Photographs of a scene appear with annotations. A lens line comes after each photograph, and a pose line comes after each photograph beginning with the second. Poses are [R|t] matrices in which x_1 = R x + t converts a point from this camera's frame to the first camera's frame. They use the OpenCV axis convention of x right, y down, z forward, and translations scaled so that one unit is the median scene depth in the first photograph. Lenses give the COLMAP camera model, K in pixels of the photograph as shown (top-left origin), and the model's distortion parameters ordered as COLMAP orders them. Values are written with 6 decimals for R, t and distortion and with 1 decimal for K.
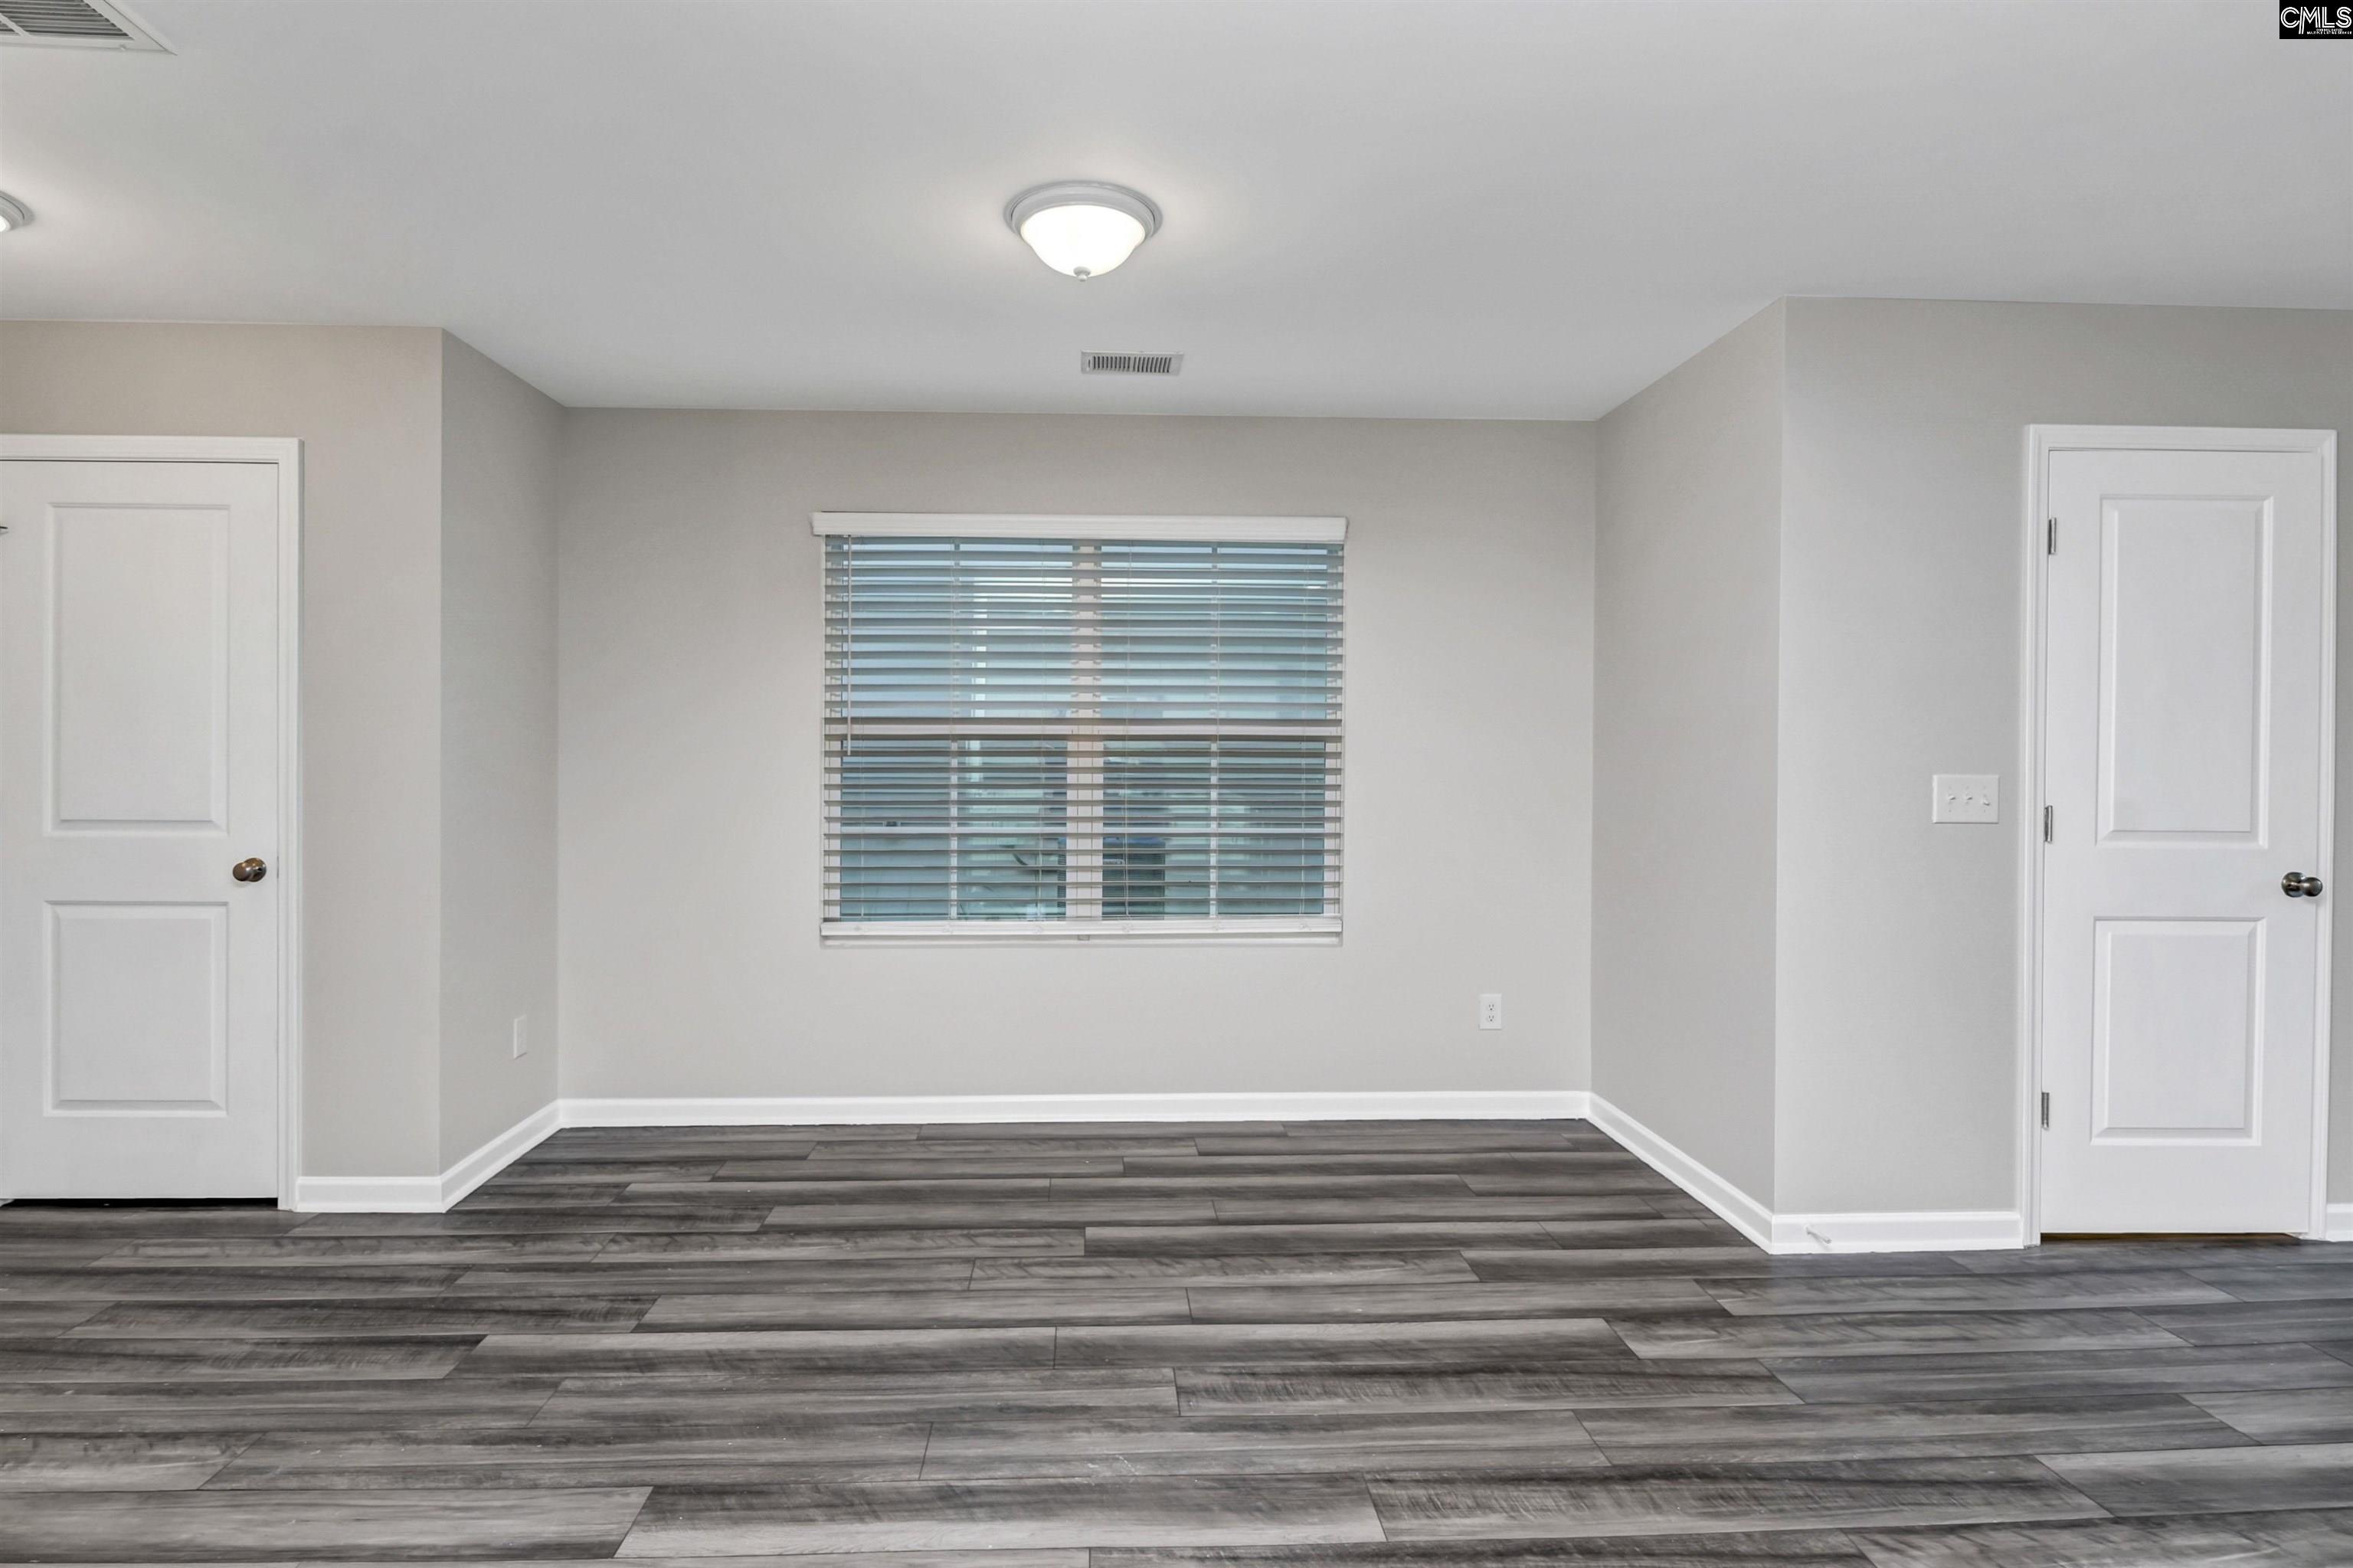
lens RADIAL K [[1156.3, 0, 1160.6], [0, 1156.3, 675.4], [0, 0, 1]] dist [-0.002122, -0.001650]
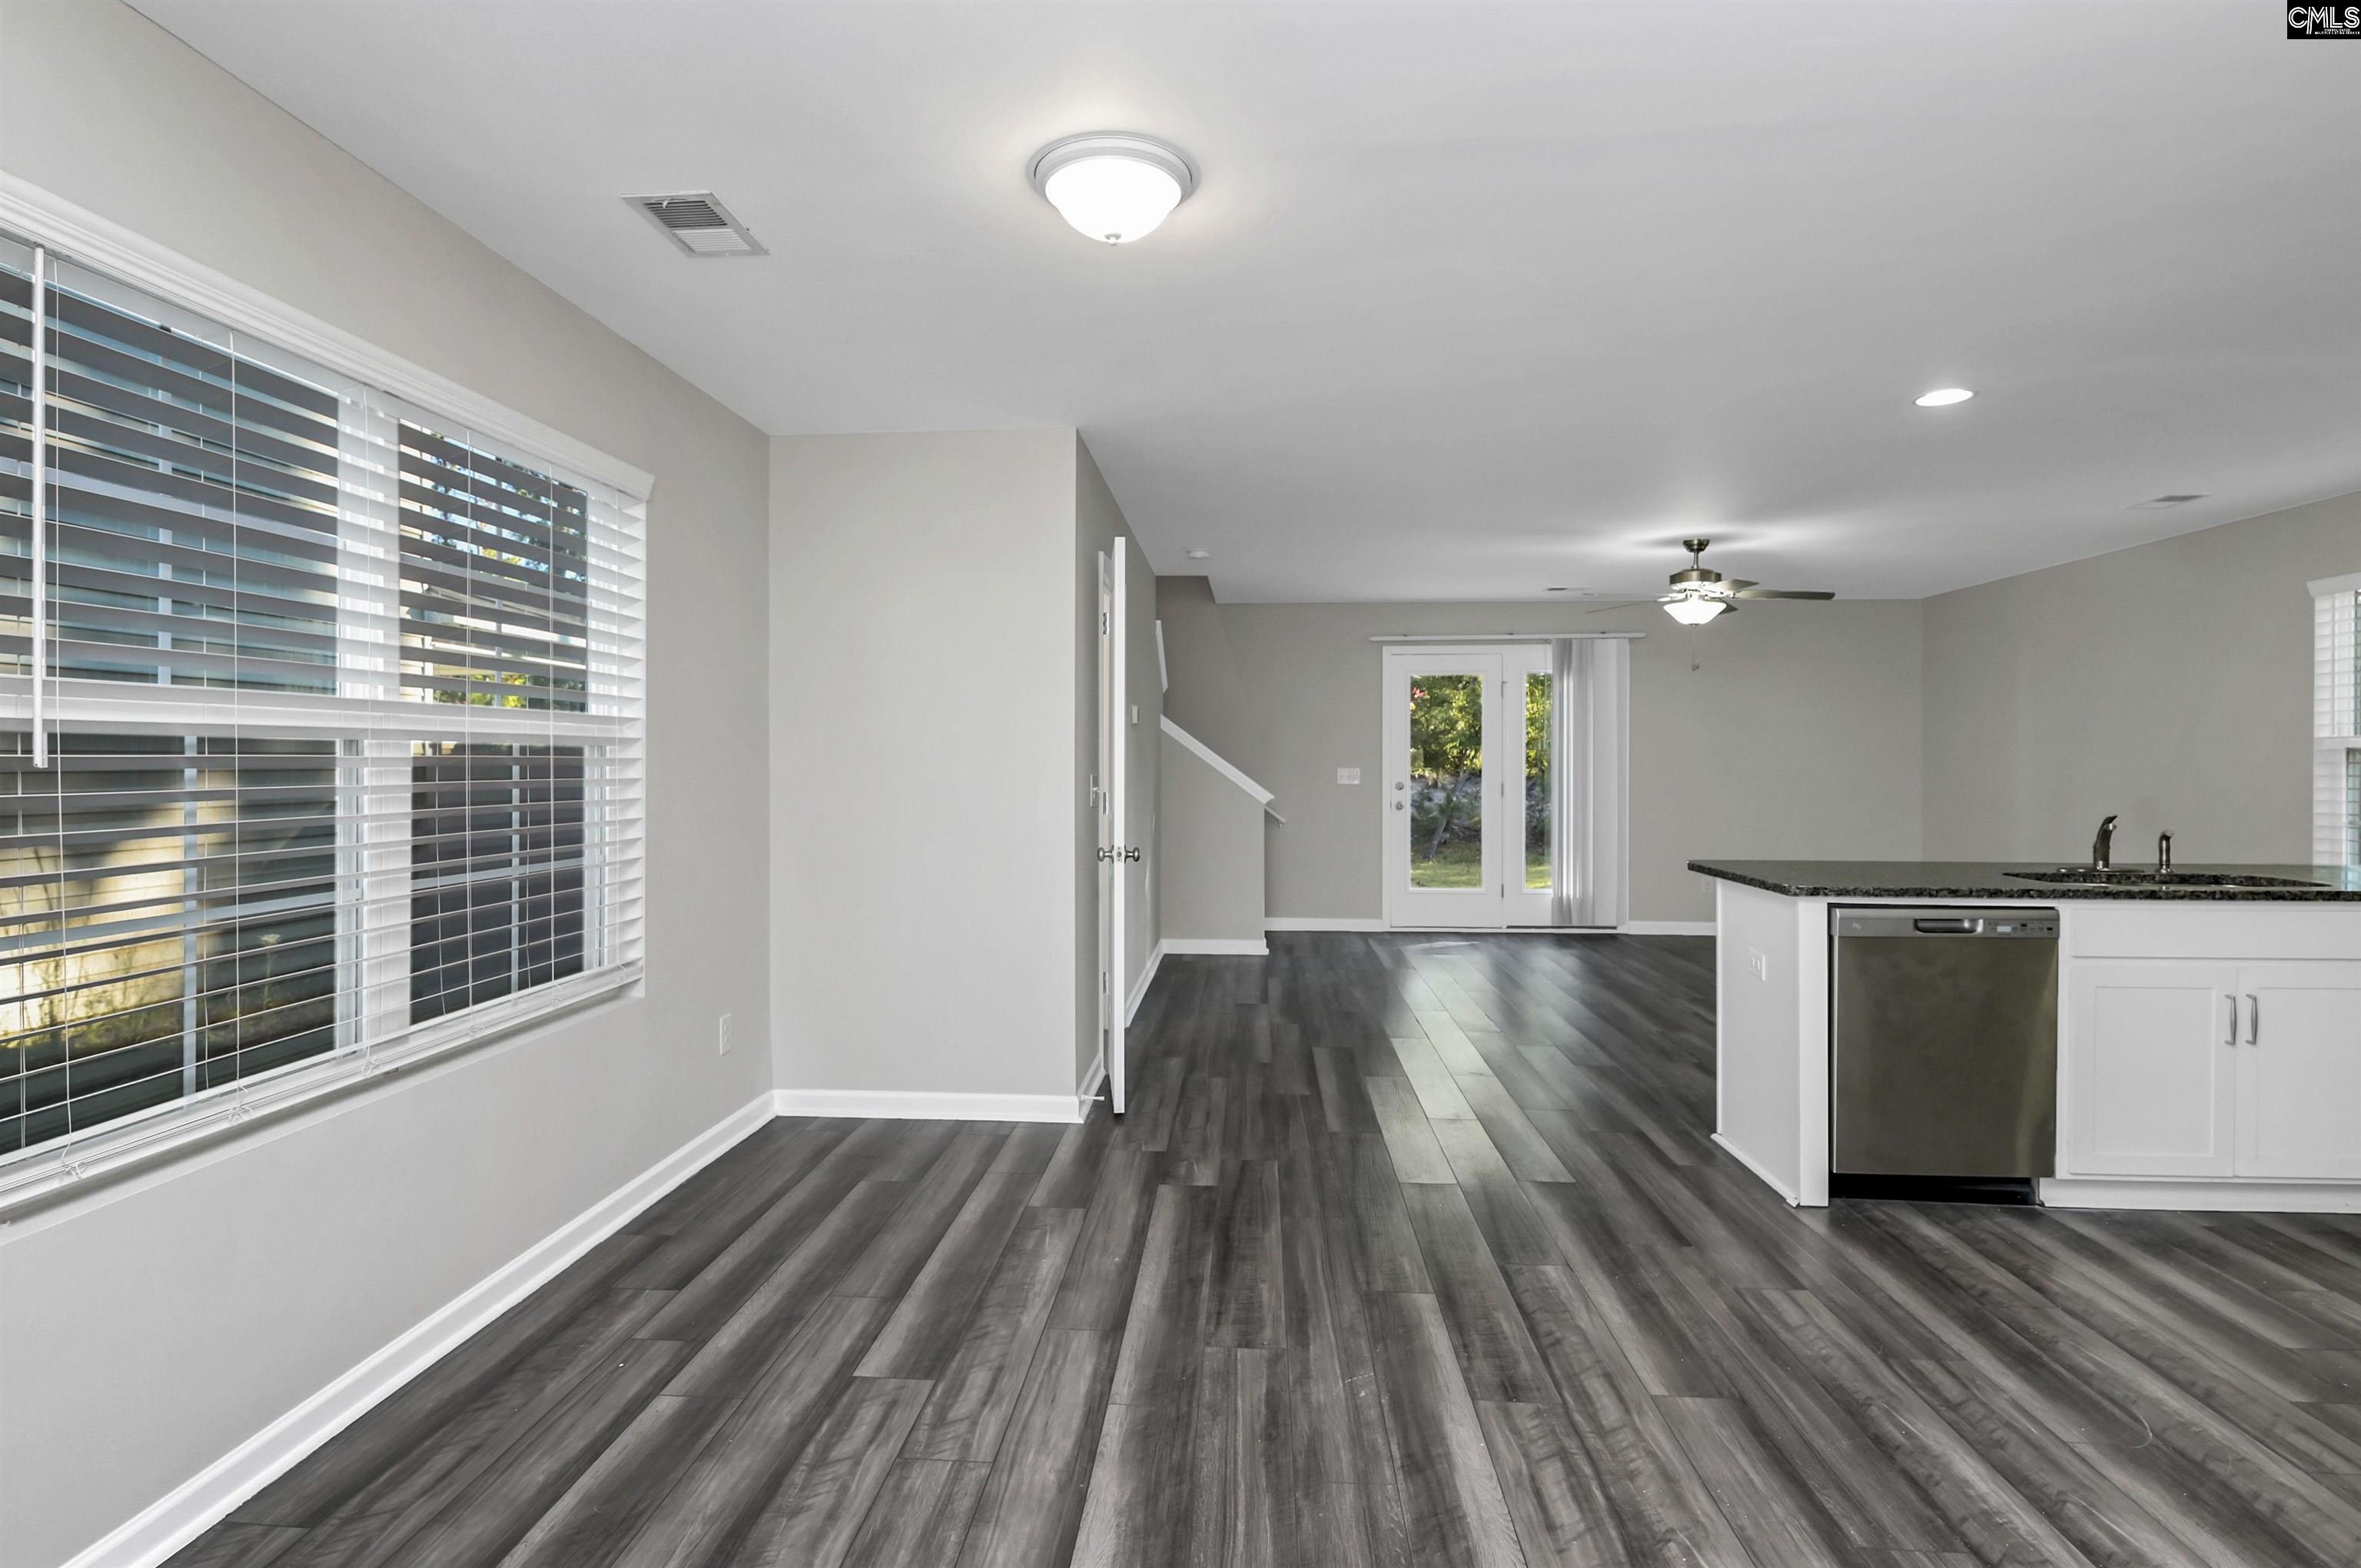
lens RADIAL K [[1174.9, 0, 1180.5], [0, 1174.9, 784.0], [0, 0, 1]] dist [-0.000972, -0.010238]
pose [[0.133432, -0.024302, 0.990760, -0.930533], [-0.068249, 0.997101, 0.033649, 0.053234], [-0.988705, -0.072109, 0.131387, 0.831012]]
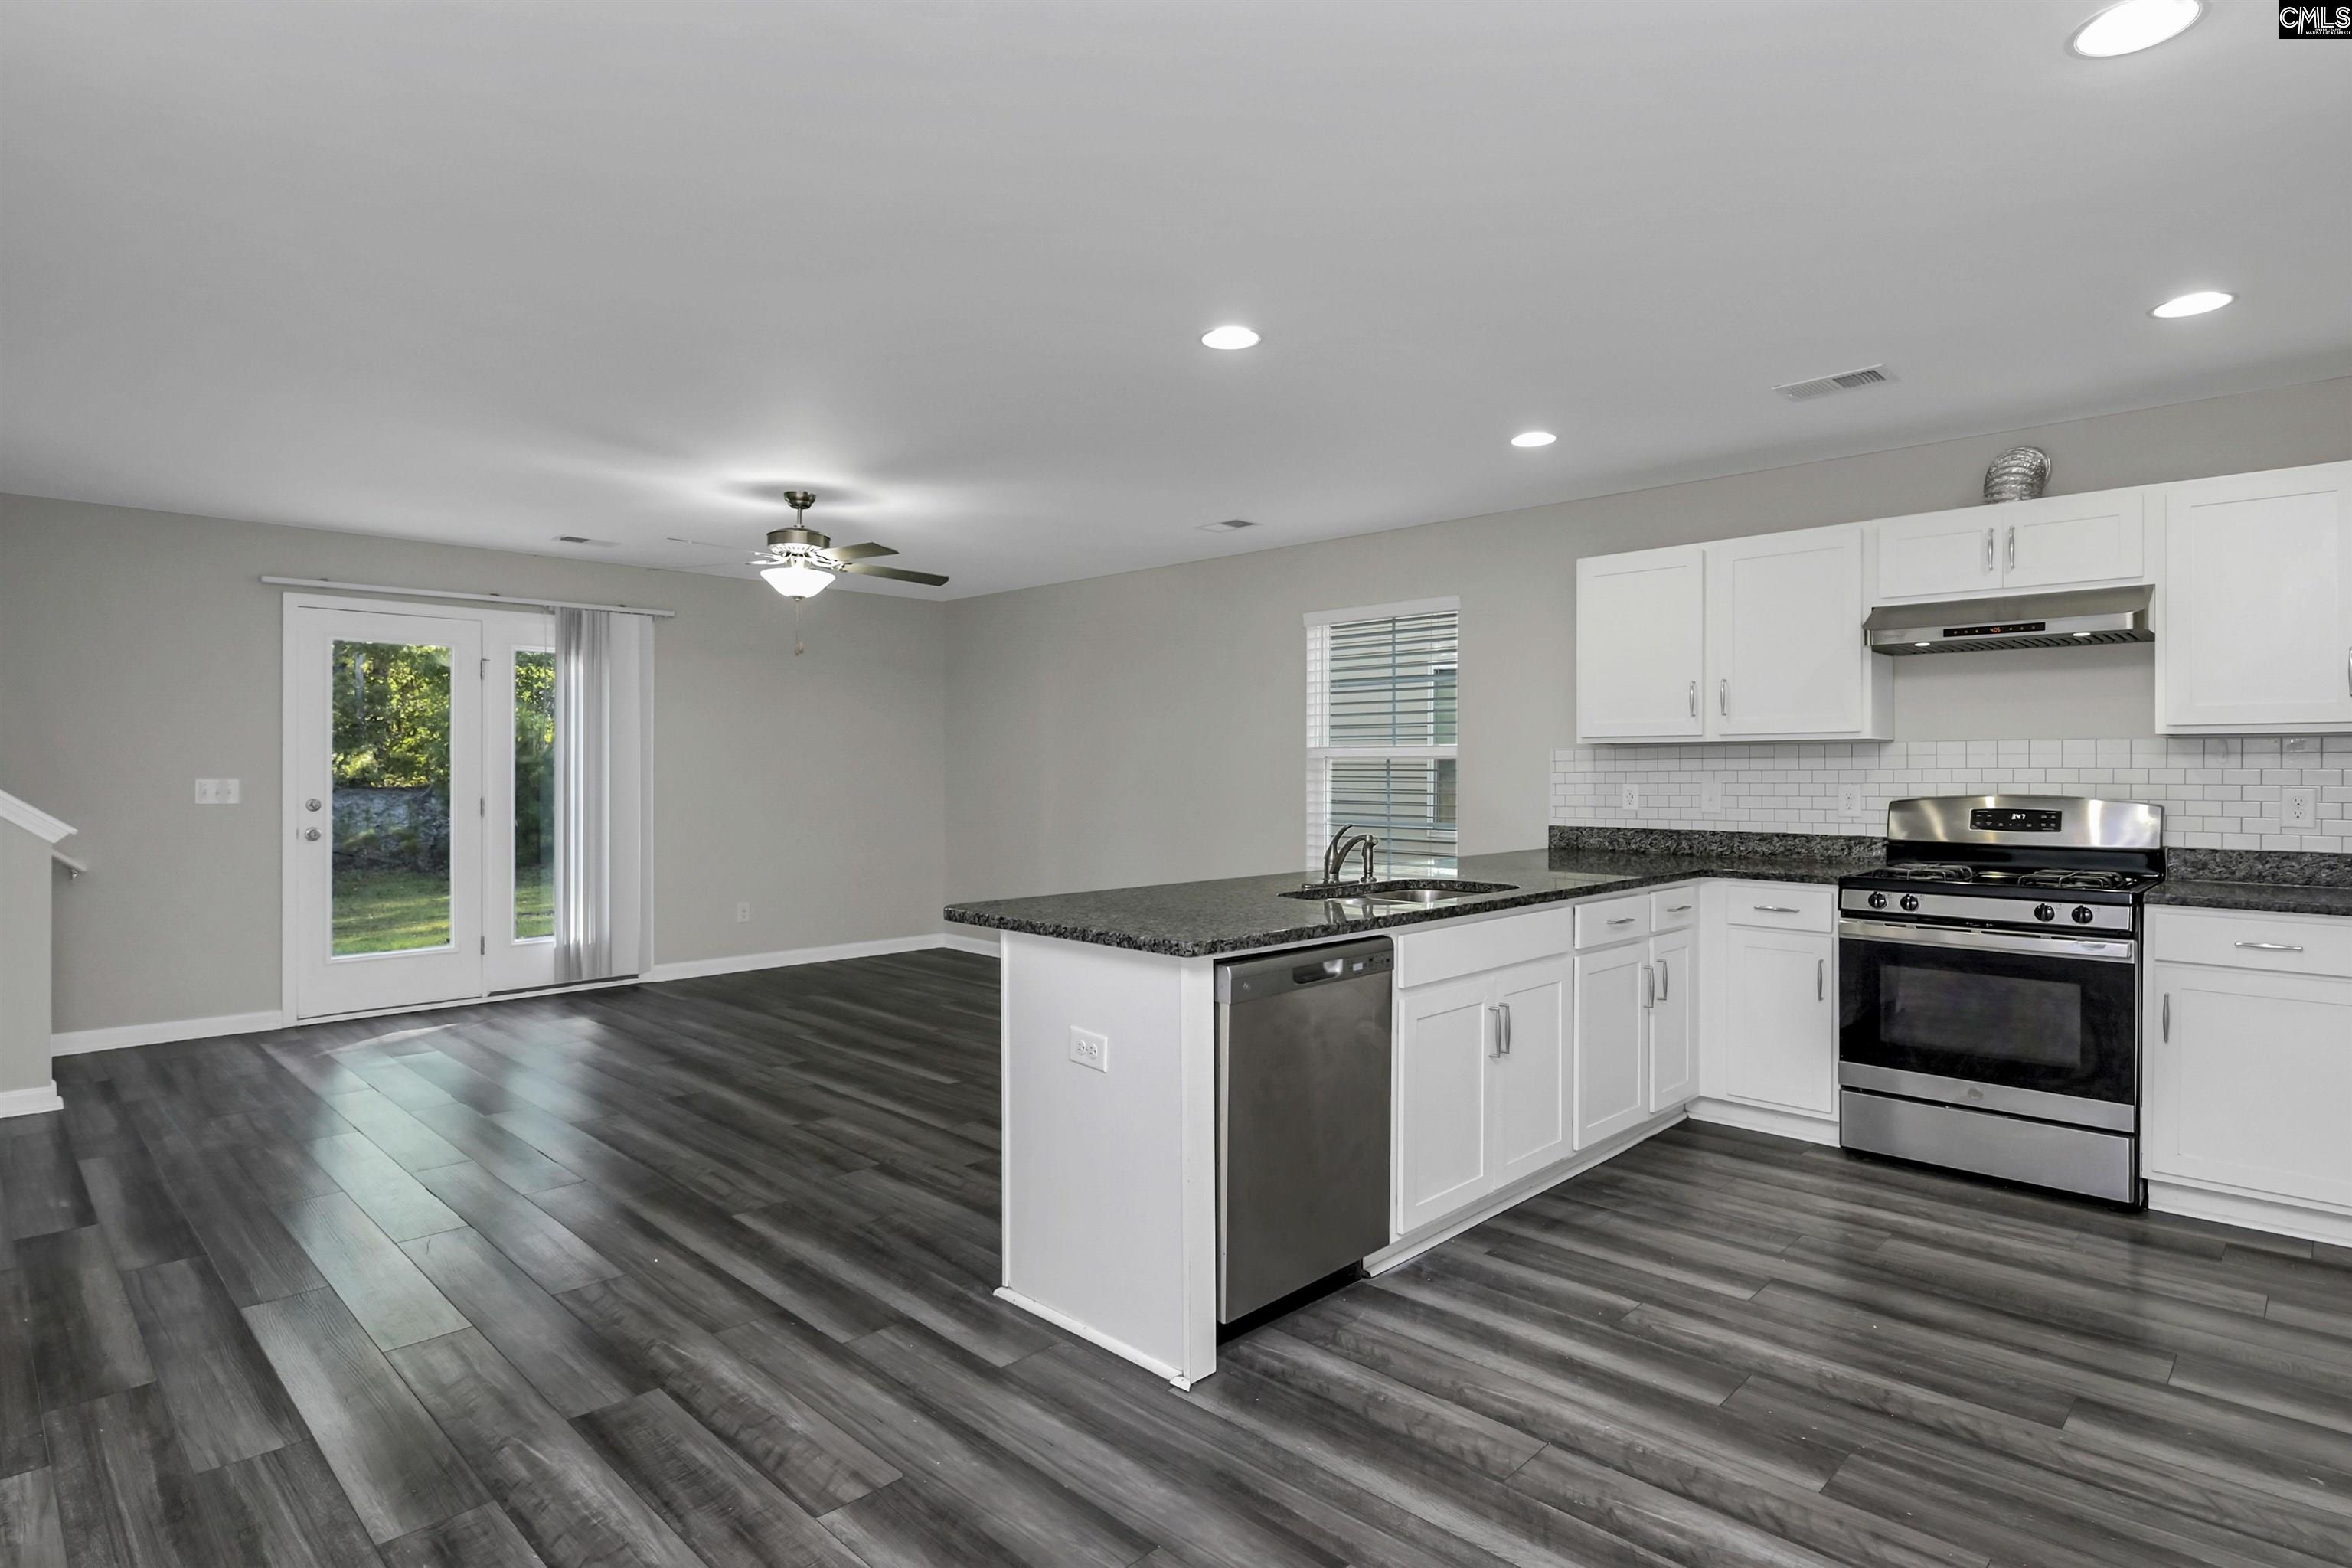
lens RADIAL K [[1197.2, 0, 1173.1], [0, 1197.2, 773.5], [0, 0, 1]] dist [0.005381, -0.010832]
pose [[-0.667539, -0.008484, 0.744526, -0.269400], [-0.055944, 0.997680, -0.038791, 0.067156], [-0.742470, -0.067546, -0.666465, 0.966763]]
